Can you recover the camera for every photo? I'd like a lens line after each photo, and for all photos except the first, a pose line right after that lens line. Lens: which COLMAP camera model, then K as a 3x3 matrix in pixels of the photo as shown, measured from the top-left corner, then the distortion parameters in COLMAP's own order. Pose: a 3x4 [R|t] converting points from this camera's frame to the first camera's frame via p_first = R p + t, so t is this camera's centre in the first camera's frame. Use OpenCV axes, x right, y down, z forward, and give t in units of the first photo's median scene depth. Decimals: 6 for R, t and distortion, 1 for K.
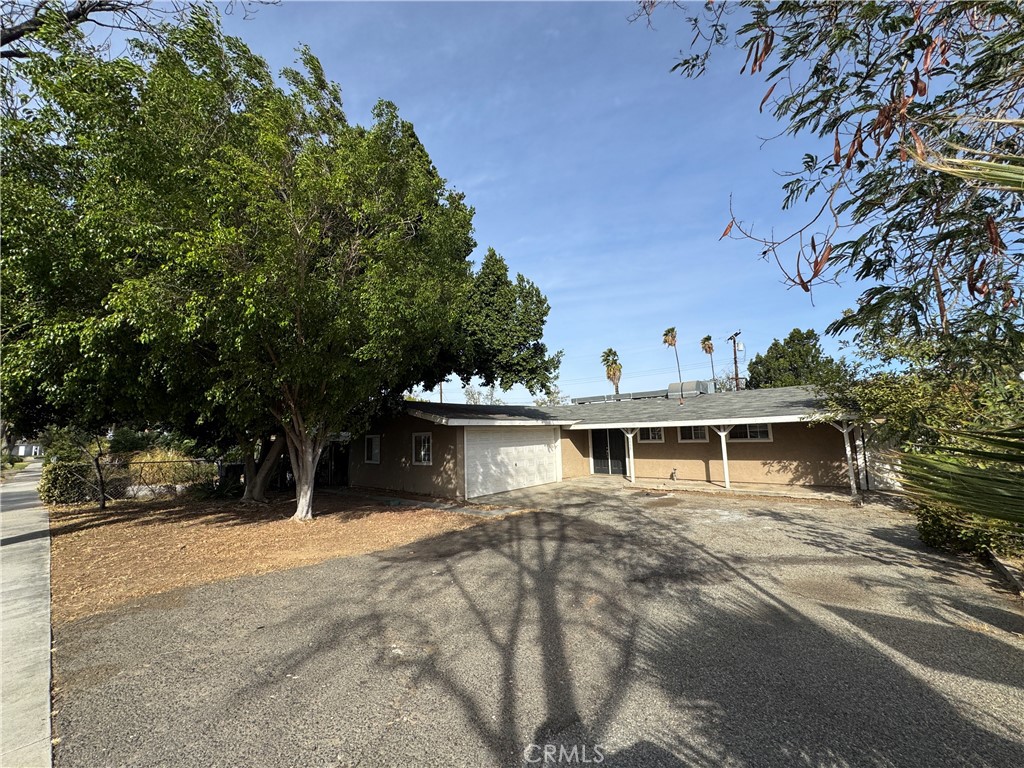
lens RADIAL K [[404.4, 0, 511.6], [0, 404.4, 381.8], [0, 0, 1]] dist [-0.002981, -0.000336]
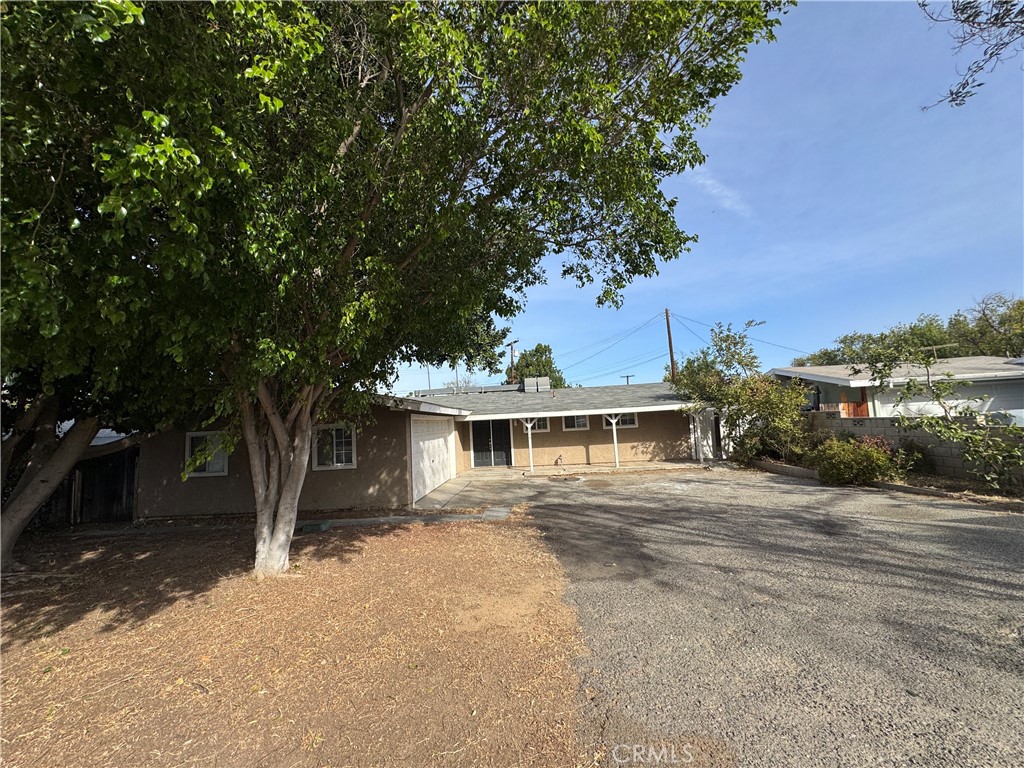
lens RADIAL K [[404.4, 0, 512.1], [0, 404.4, 384.8], [0, 0, 1]] dist [-0.002981, -0.000336]
pose [[0.794542, 0.045324, 0.605515, -0.389930], [-0.049359, 0.998731, -0.009989, 0.046357], [-0.605199, -0.021951, 0.795771, 0.232490]]
